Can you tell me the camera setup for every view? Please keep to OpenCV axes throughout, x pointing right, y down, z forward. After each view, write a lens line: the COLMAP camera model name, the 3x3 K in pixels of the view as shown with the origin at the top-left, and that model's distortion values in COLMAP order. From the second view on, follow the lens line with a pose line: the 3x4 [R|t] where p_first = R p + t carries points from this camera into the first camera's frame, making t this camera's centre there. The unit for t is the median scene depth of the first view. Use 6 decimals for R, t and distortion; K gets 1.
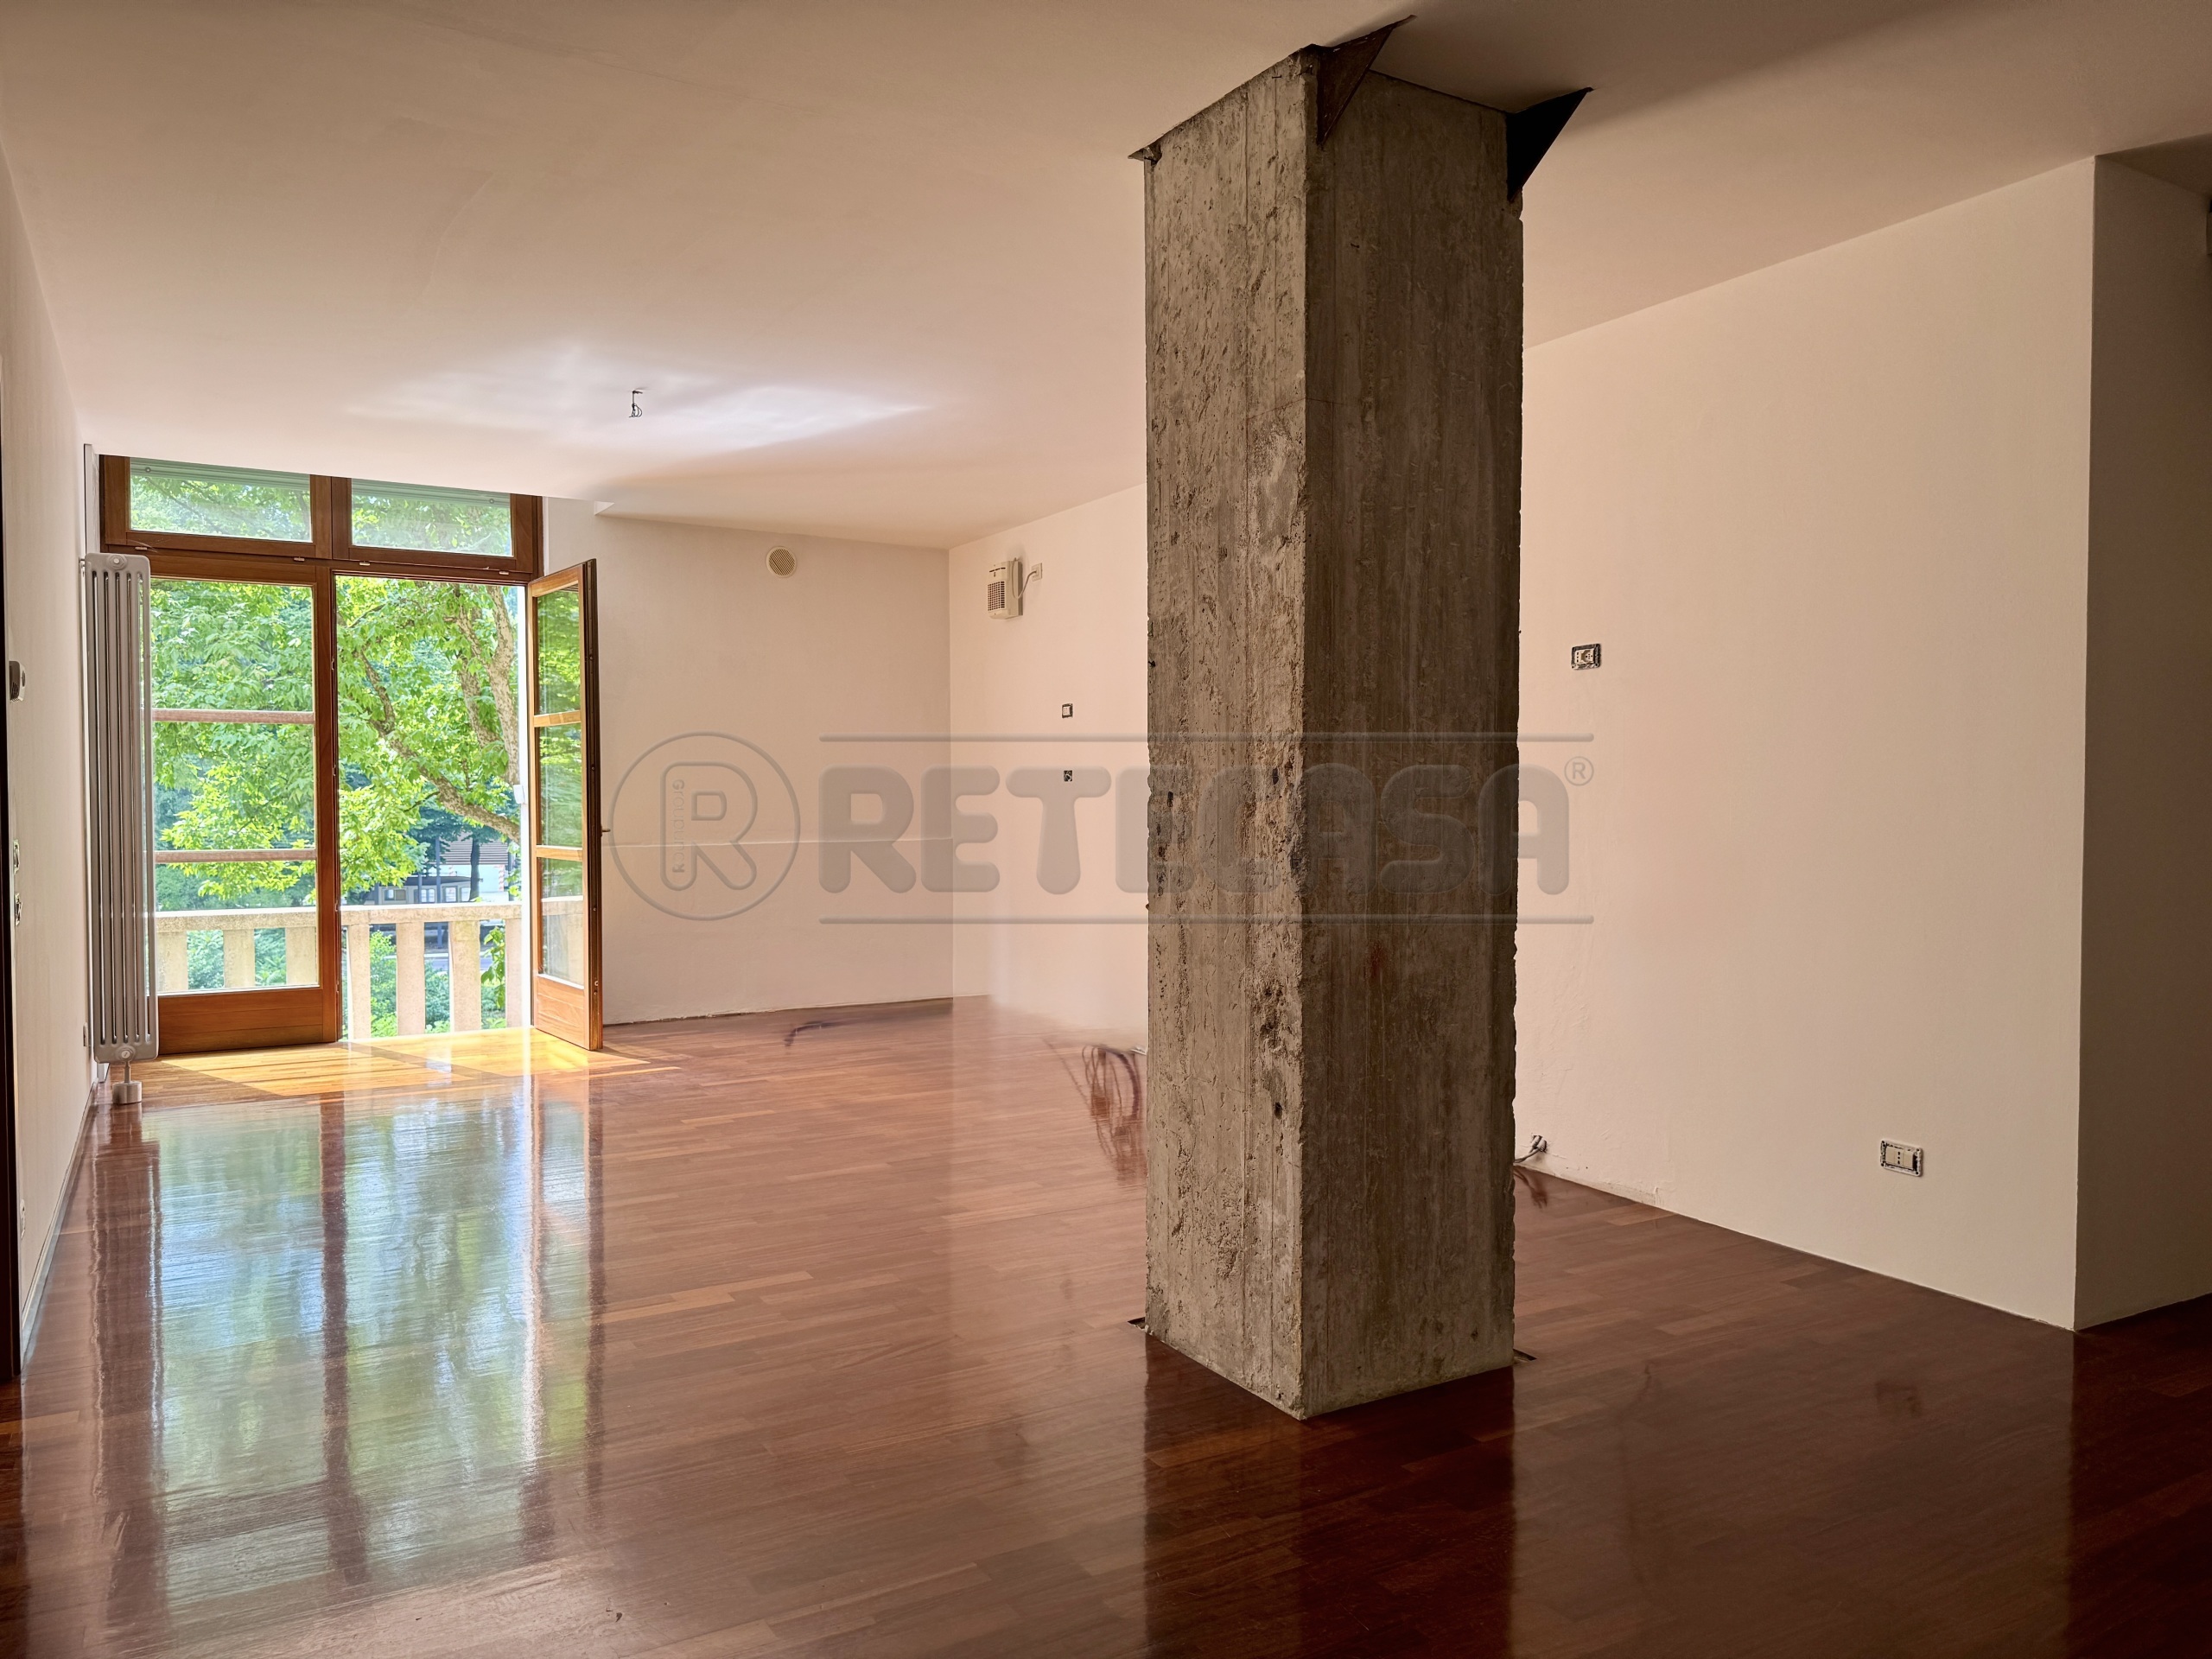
lens RADIAL K [[1581.2, 0, 1095.9], [0, 1581.2, 841.1], [0, 0, 1]] dist [0.065313, -0.015486]
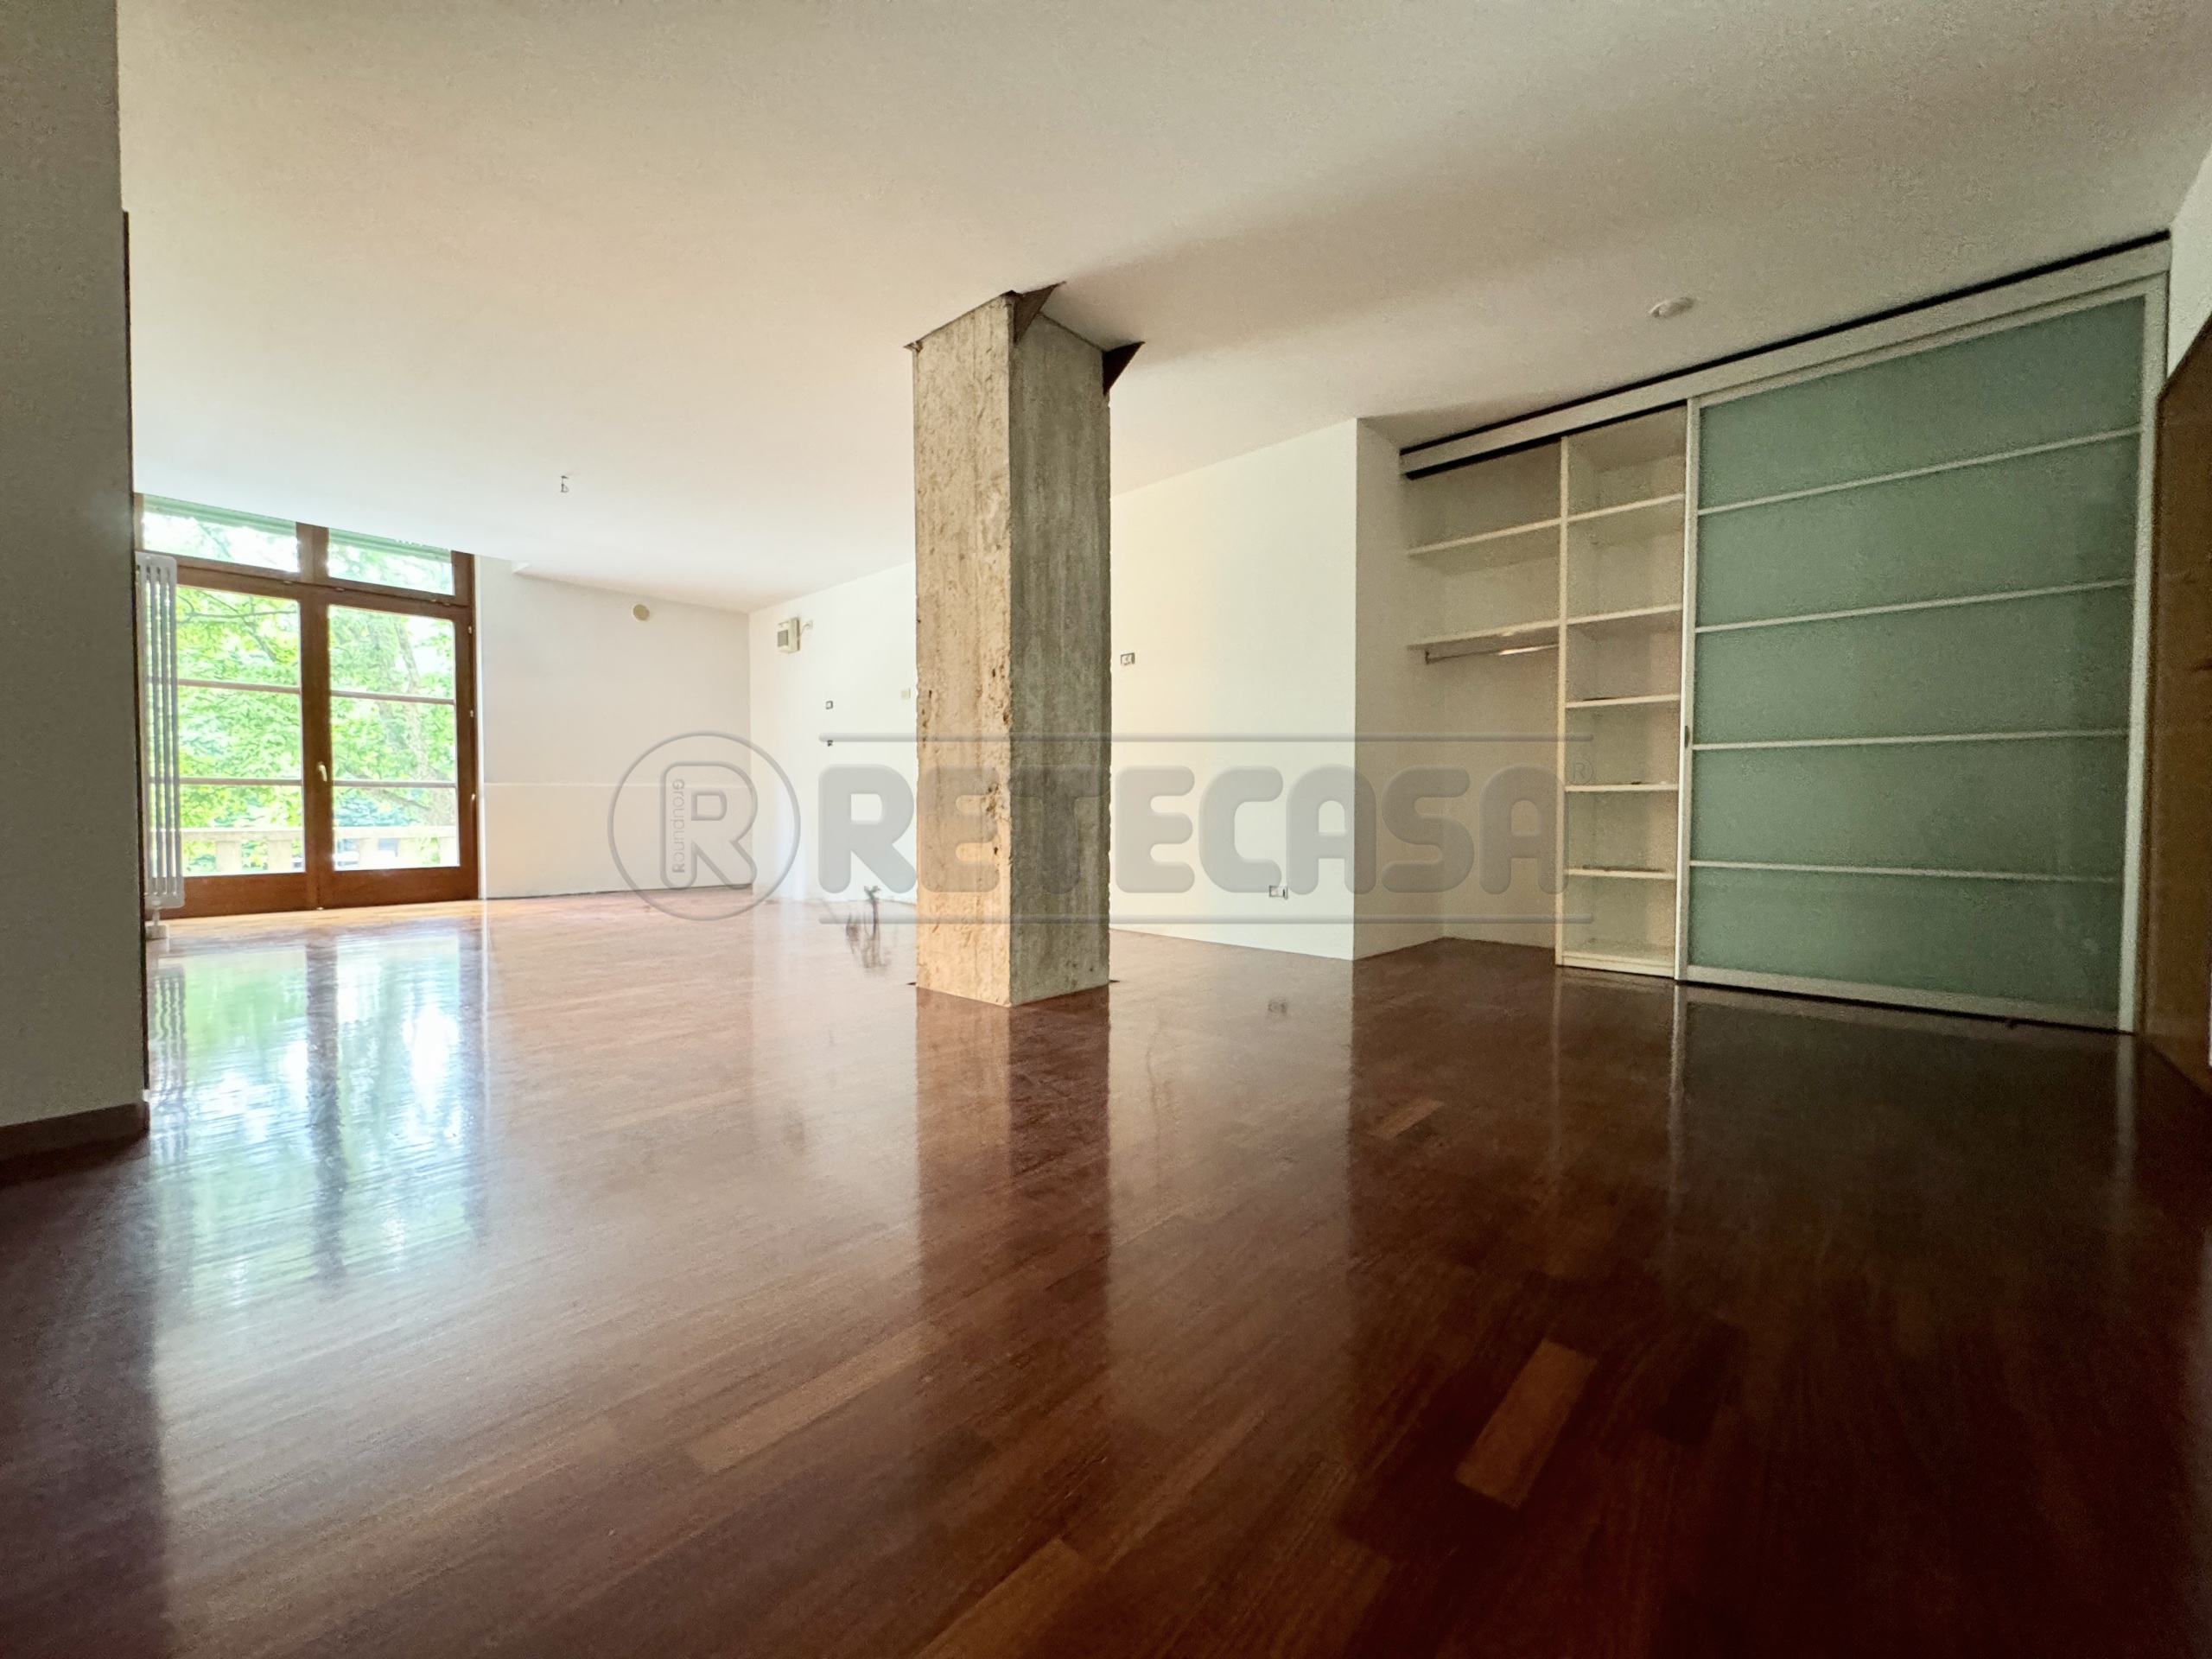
lens RADIAL K [[895.8, 0, 1103.6], [0, 895.8, 823.0], [0, 0, 1]] dist [0.002598, 0.000498]
pose [[0.952109, -0.004811, 0.305722, -0.085777], [0.006179, 0.999975, -0.003505, 0.136578], [-0.305698, 0.005226, 0.952114, -0.052135]]
